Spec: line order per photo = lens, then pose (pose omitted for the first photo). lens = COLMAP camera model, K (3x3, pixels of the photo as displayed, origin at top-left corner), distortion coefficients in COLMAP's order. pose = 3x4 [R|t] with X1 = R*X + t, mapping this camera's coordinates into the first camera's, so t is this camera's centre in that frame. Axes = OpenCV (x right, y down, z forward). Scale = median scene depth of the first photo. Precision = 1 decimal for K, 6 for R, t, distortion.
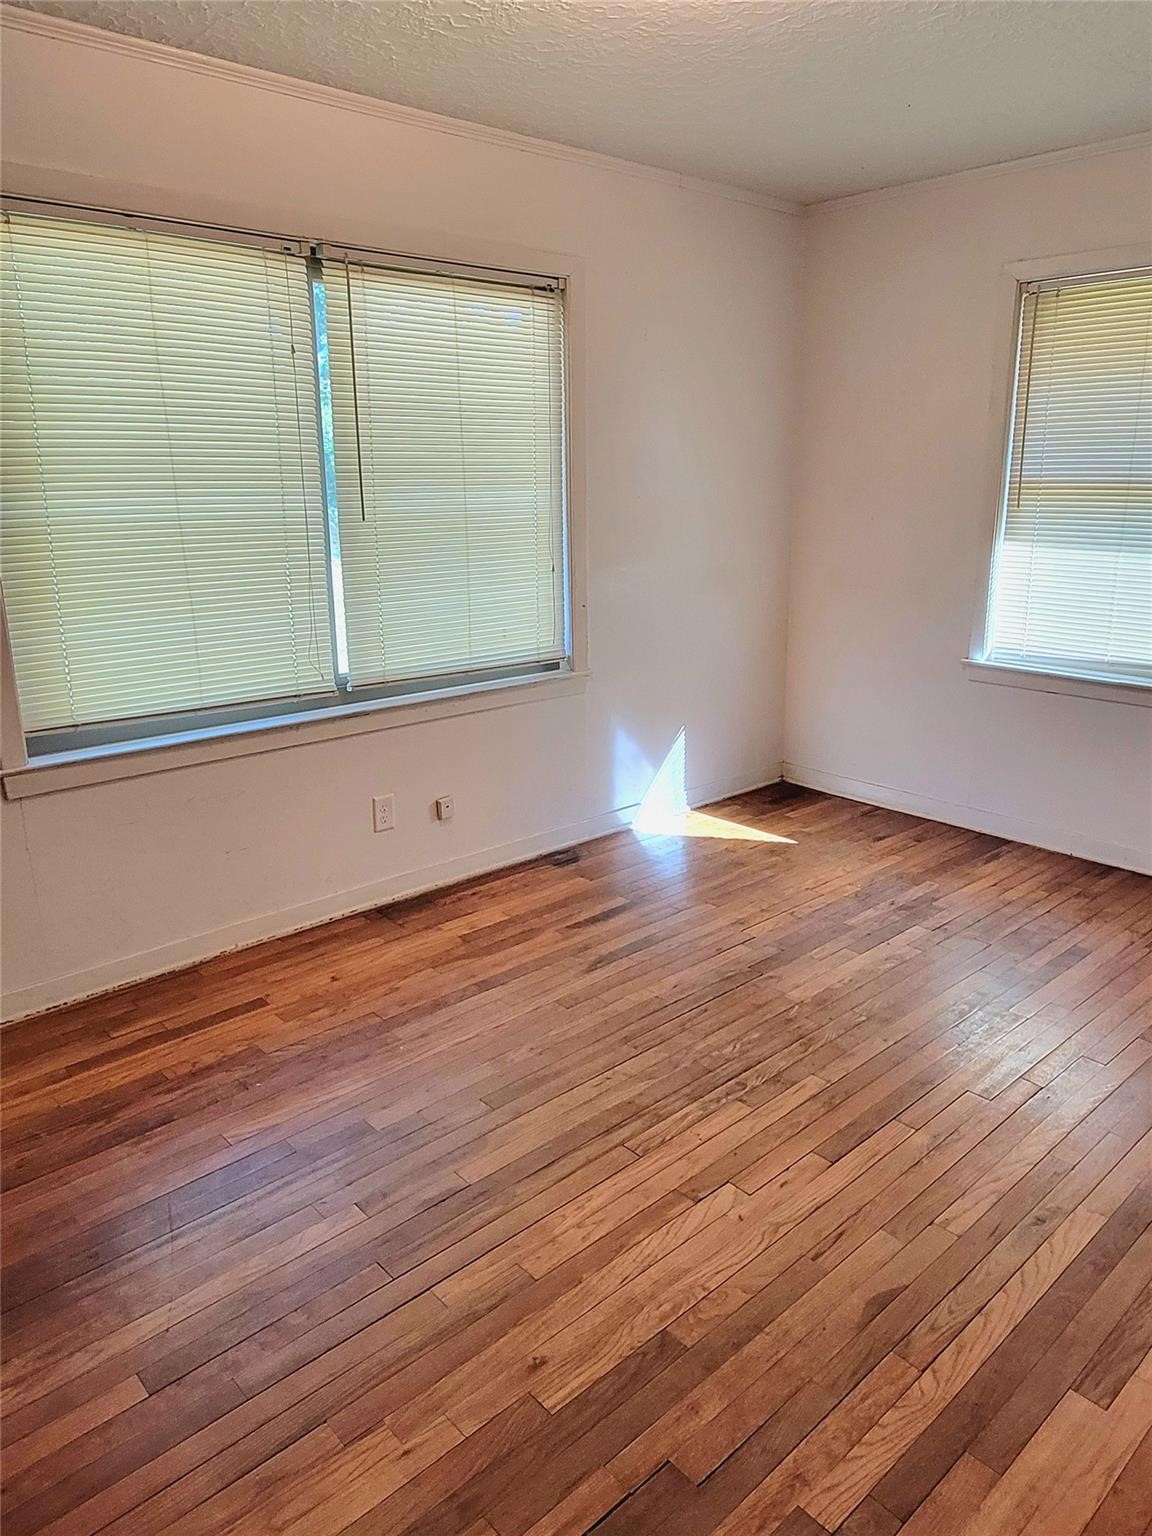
lens RADIAL K [[1075.5, 0, 576.0], [0, 1075.5, 768.0], [0, 0, 1]] dist [-0.000739, -0.005648]
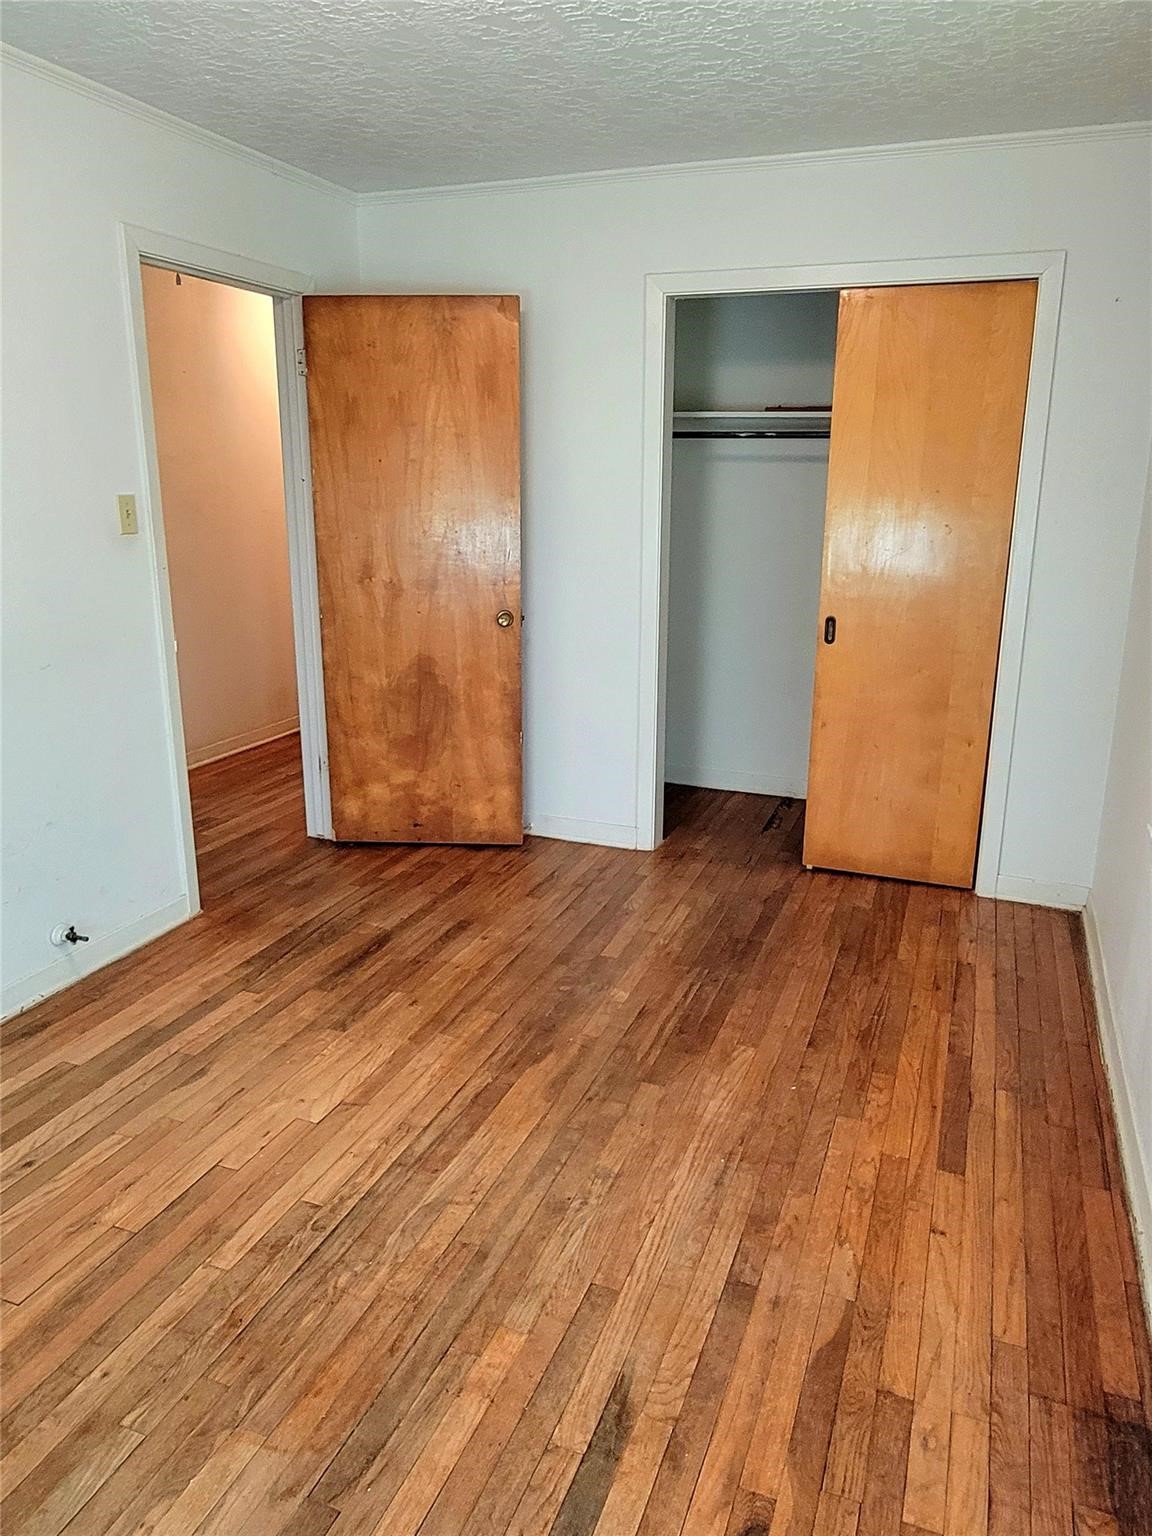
lens RADIAL K [[1075.5, 0, 576.0], [0, 1075.5, 768.0], [0, 0, 1]] dist [-0.000739, -0.005648]
pose [[-0.899254, 0.115073, -0.422019, 0.278047], [-0.119302, 0.863682, 0.489715, -0.430994], [0.420843, 0.490726, -0.762941, 1.510276]]
